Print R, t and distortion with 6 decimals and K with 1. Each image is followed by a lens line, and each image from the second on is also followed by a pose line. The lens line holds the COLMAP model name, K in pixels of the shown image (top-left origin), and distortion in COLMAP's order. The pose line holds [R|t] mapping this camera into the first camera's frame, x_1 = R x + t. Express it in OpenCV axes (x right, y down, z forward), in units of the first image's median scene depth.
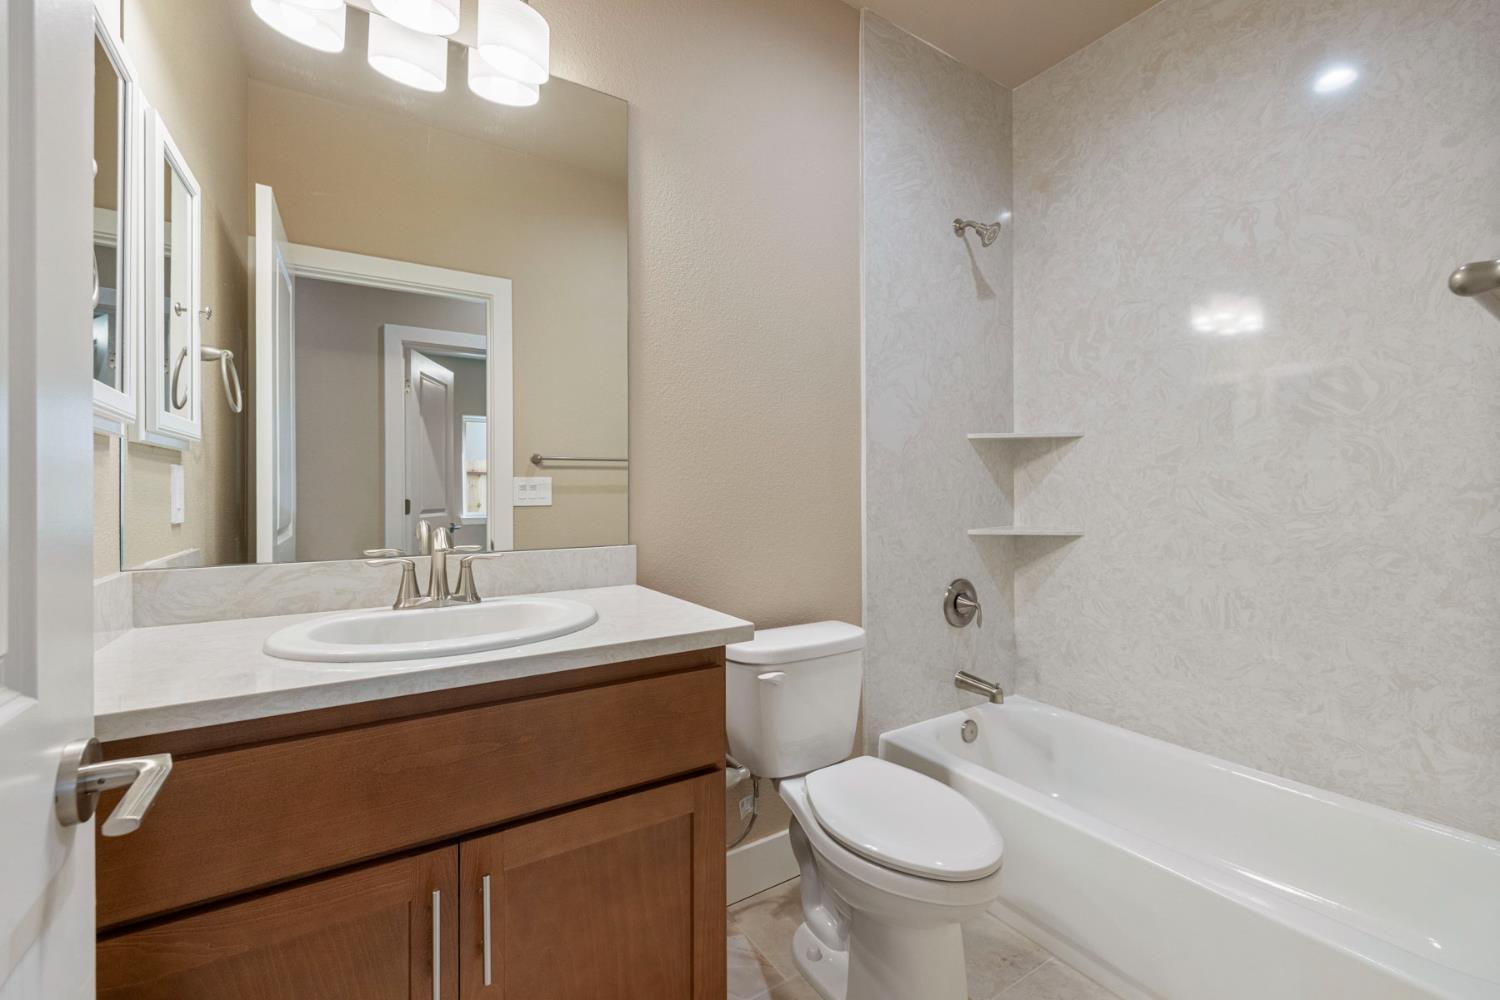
lens RADIAL K [[616.0, 0, 745.7], [0, 616.0, 497.0], [0, 0, 1]] dist [-0.000405, -0.000044]
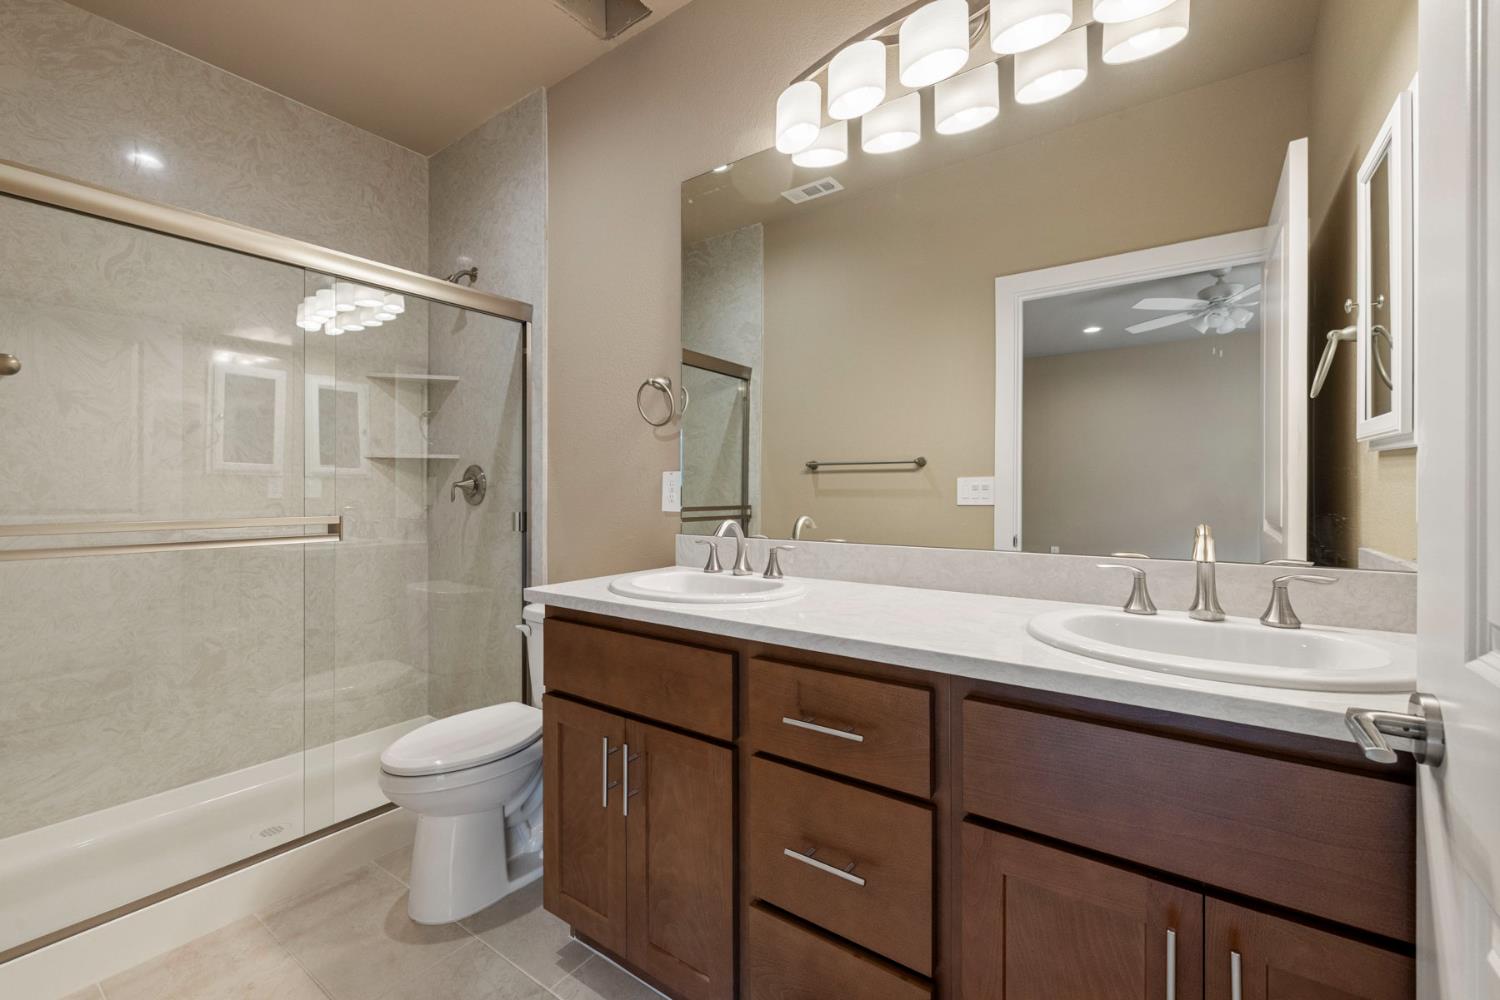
lens RADIAL K [[626.5, 0, 756.7], [0, 626.5, 493.2], [0, 0, 1]] dist [0.000946, 0.000030]
pose [[0.373526, 0.007039, -0.927593, 0.135727], [-0.011134, 0.999933, 0.003105, -0.001821], [0.927553, 0.009168, 0.373580, 0.084827]]
